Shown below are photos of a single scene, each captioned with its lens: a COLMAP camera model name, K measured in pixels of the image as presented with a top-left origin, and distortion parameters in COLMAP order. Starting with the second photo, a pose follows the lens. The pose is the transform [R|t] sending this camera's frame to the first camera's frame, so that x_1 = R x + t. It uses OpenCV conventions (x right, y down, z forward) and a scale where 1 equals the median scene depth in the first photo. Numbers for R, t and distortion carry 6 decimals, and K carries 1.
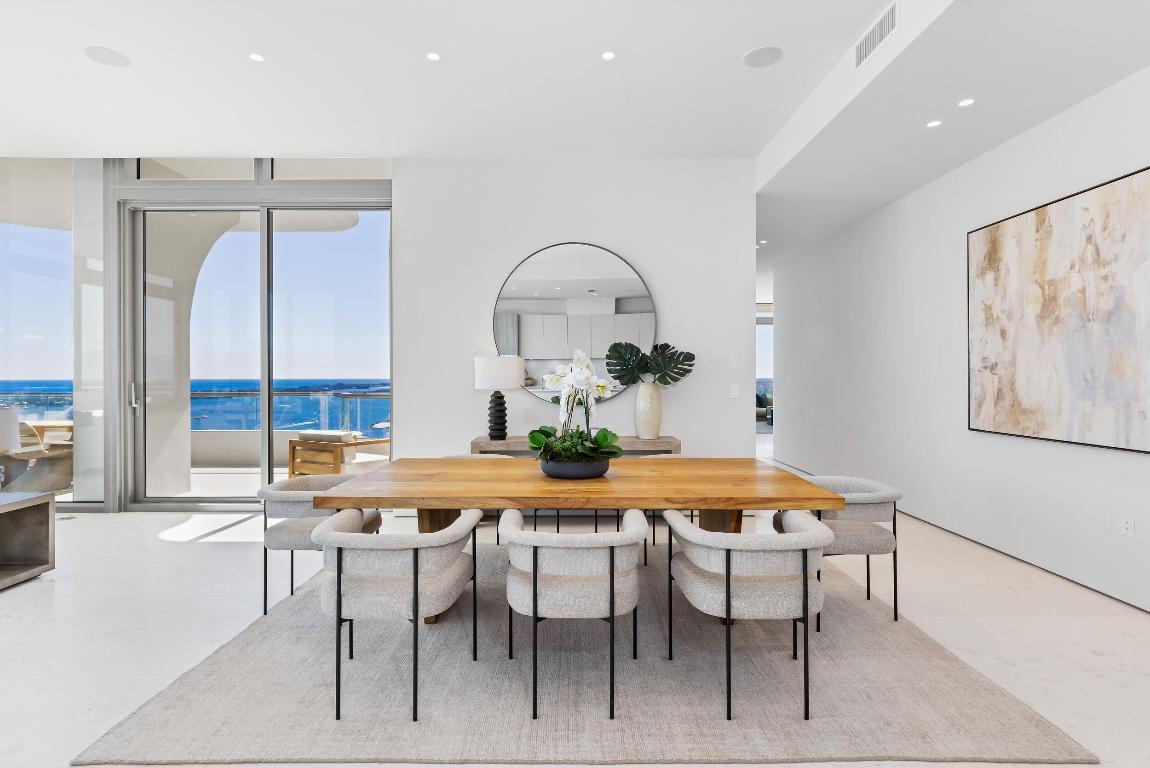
lens RADIAL K [[601.7, 0, 576.5], [0, 601.7, 379.2], [0, 0, 1]] dist [-0.030814, 0.000135]
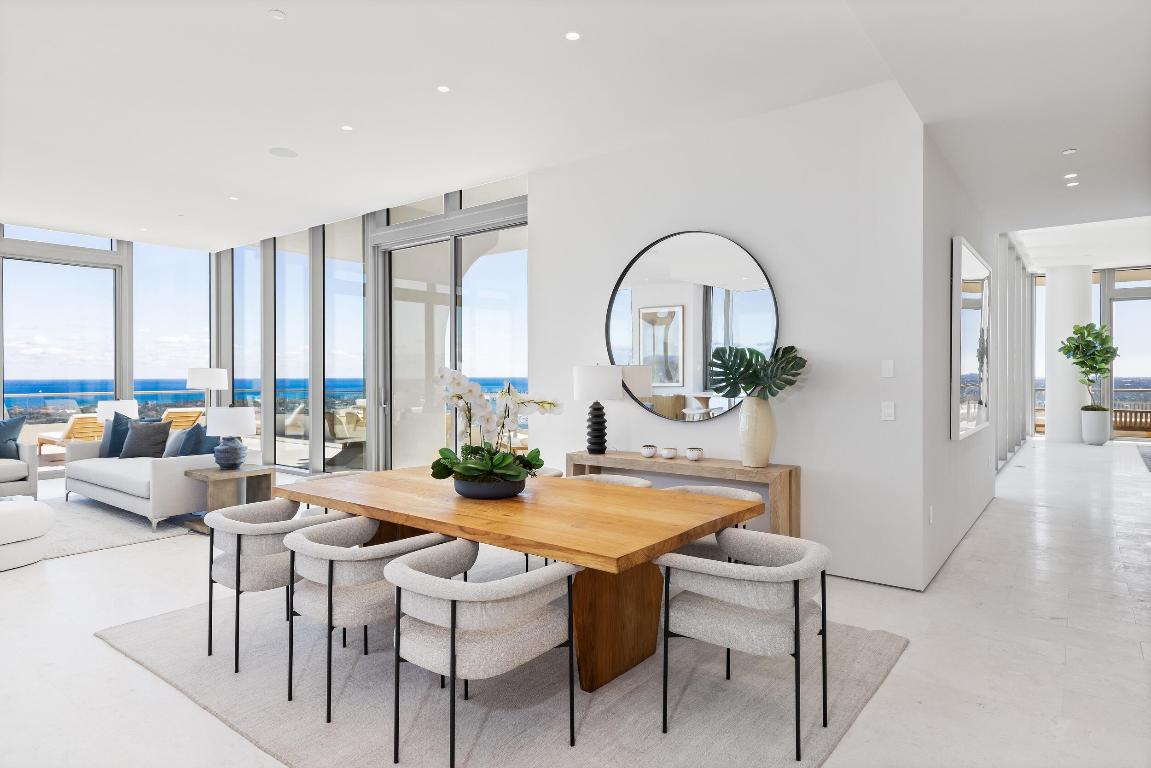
lens RADIAL K [[656.6, 0, 569.1], [0, 656.6, 370.4], [0, 0, 1]] dist [0.013327, 0.000070]
pose [[0.782029, -0.006042, -0.623212, 0.489204], [0.003296, 0.999979, -0.005559, -0.025044], [0.623233, 0.002294, 0.782033, 0.163976]]
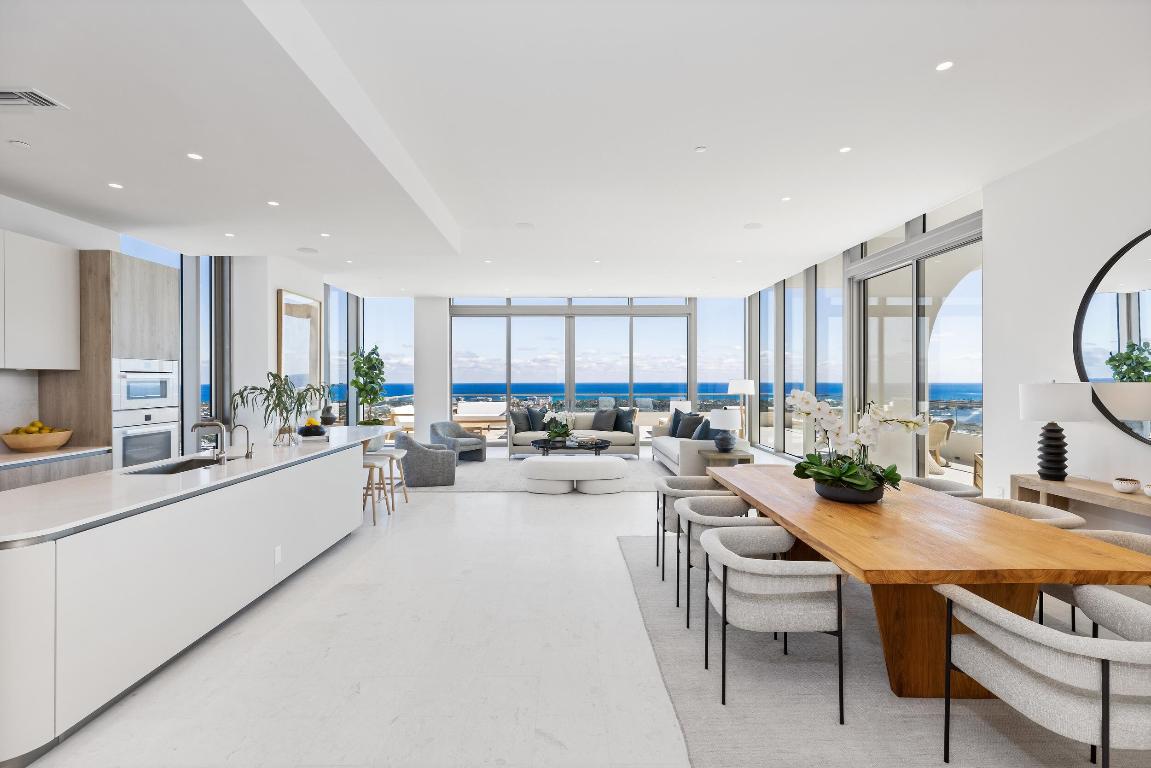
lens RADIAL K [[522.9, 0, 575.3], [0, 522.9, 376.5], [0, 0, 1]] dist [-0.000380, 0.000075]
pose [[0.005978, -0.007472, -0.999954, 0.627619], [0.000335, 0.999972, -0.007470, -0.042512], [0.999982, -0.000290, 0.005980, 0.312873]]
